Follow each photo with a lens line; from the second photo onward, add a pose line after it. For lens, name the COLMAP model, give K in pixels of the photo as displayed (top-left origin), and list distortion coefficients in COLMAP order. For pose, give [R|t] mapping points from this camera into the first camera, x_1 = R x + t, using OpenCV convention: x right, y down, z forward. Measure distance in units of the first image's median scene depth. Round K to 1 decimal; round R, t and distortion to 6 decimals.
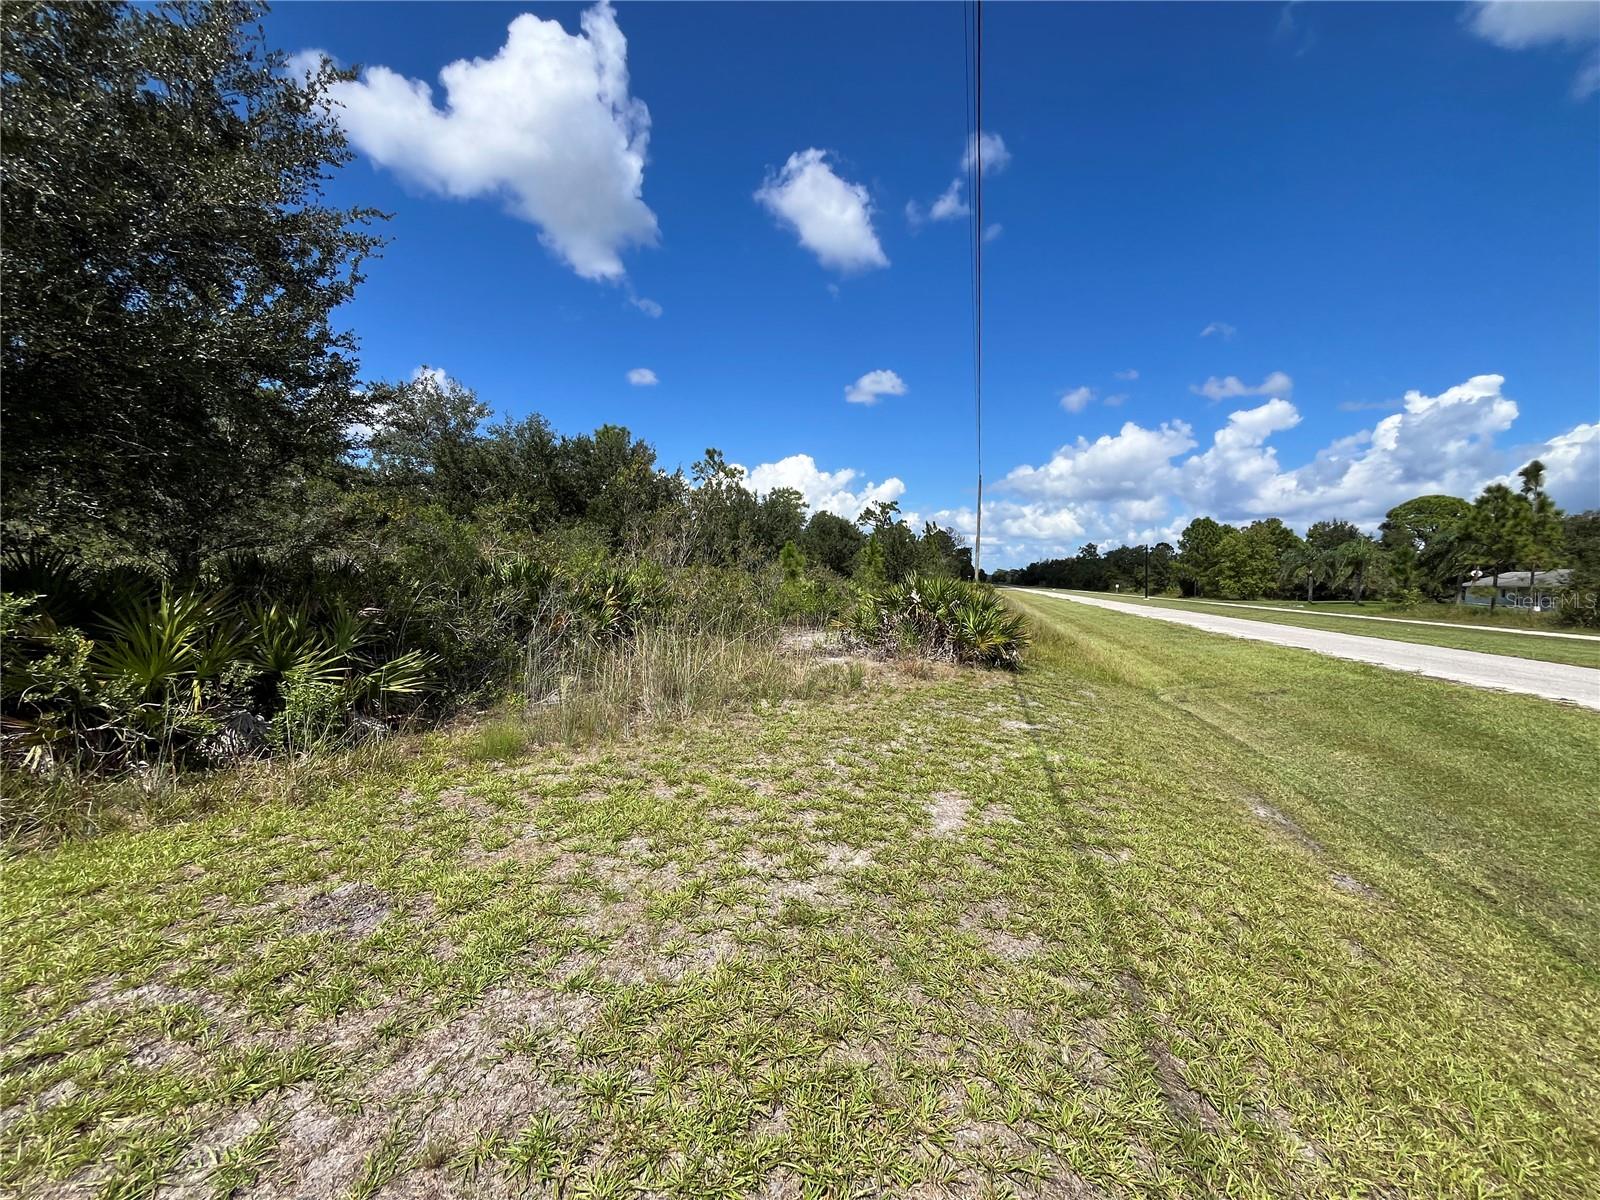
lens RADIAL K [[640.6, 0, 795.2], [0, 640.6, 602.0], [0, 0, 1]] dist [0.001256, -0.001568]
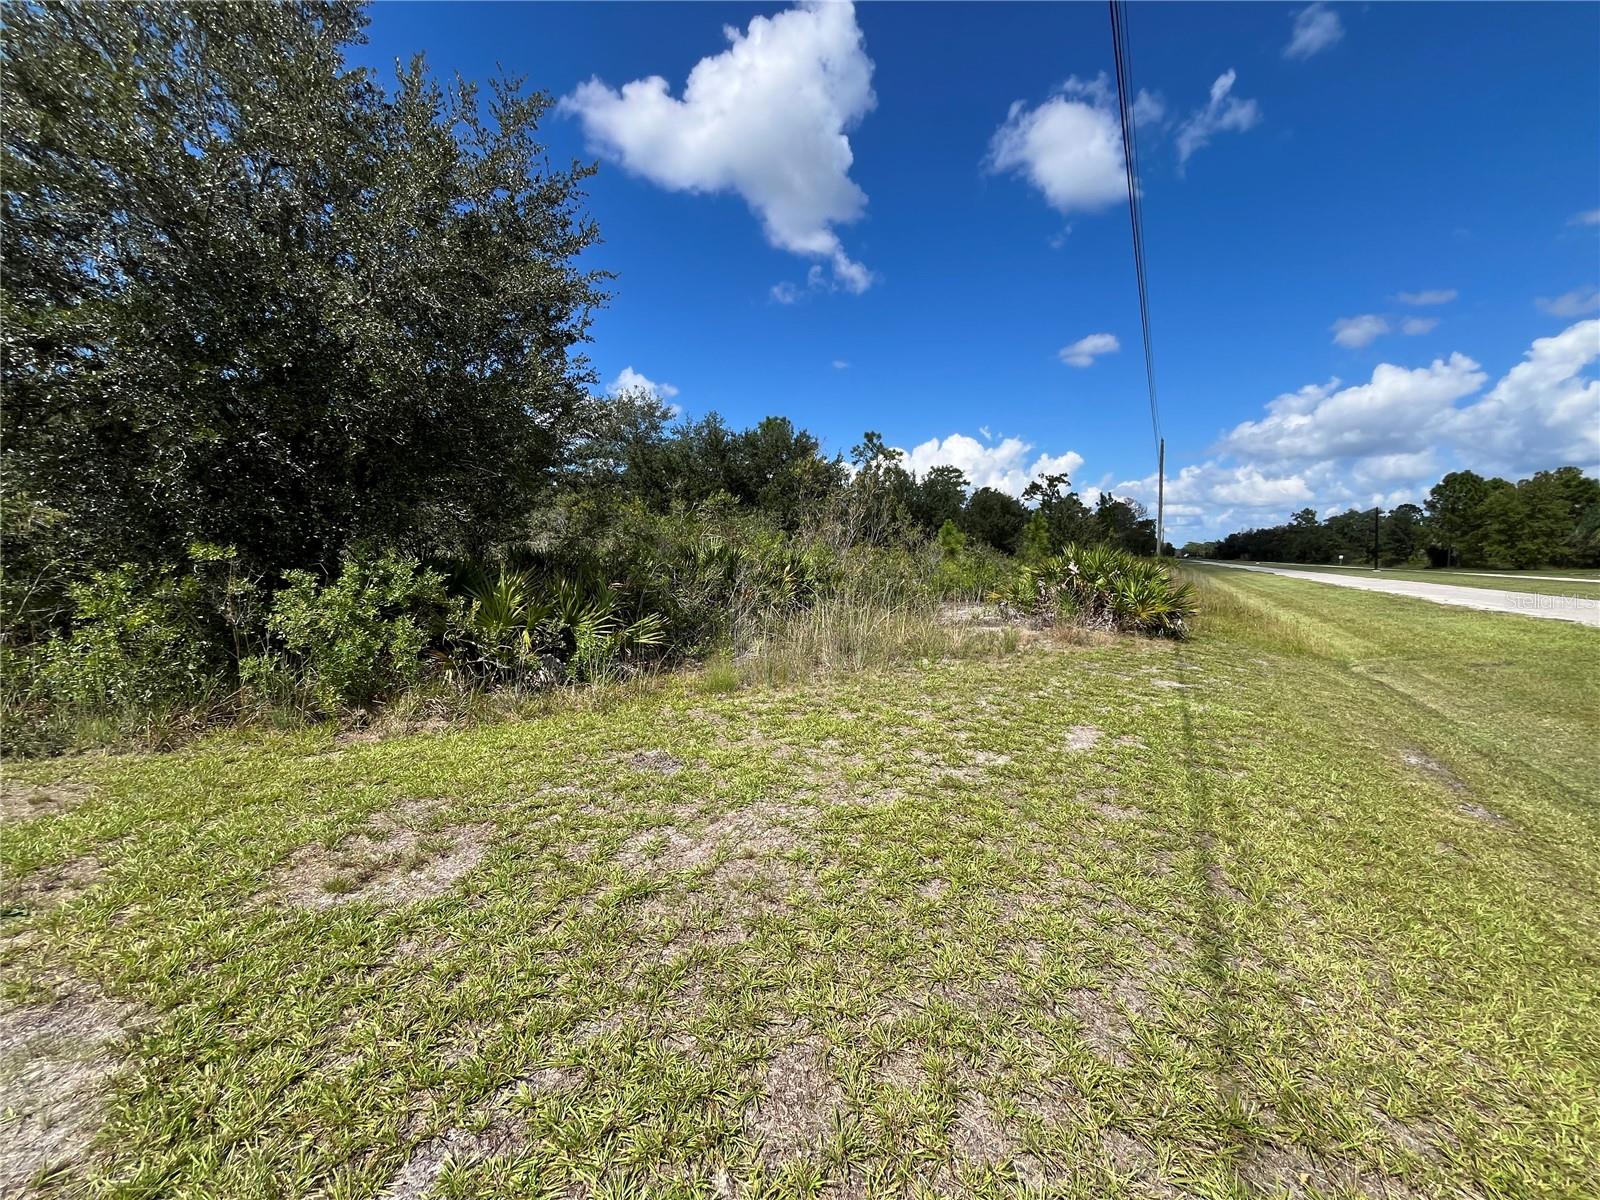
lens RADIAL K [[642.6, 0, 781.4], [0, 642.6, 603.4], [0, 0, 1]] dist [0.003659, 0.000165]
pose [[0.964644, -0.005622, -0.263498, 0.006133], [0.013238, 0.999544, 0.027138, 0.015728], [0.263225, -0.029666, 0.964278, -0.148110]]
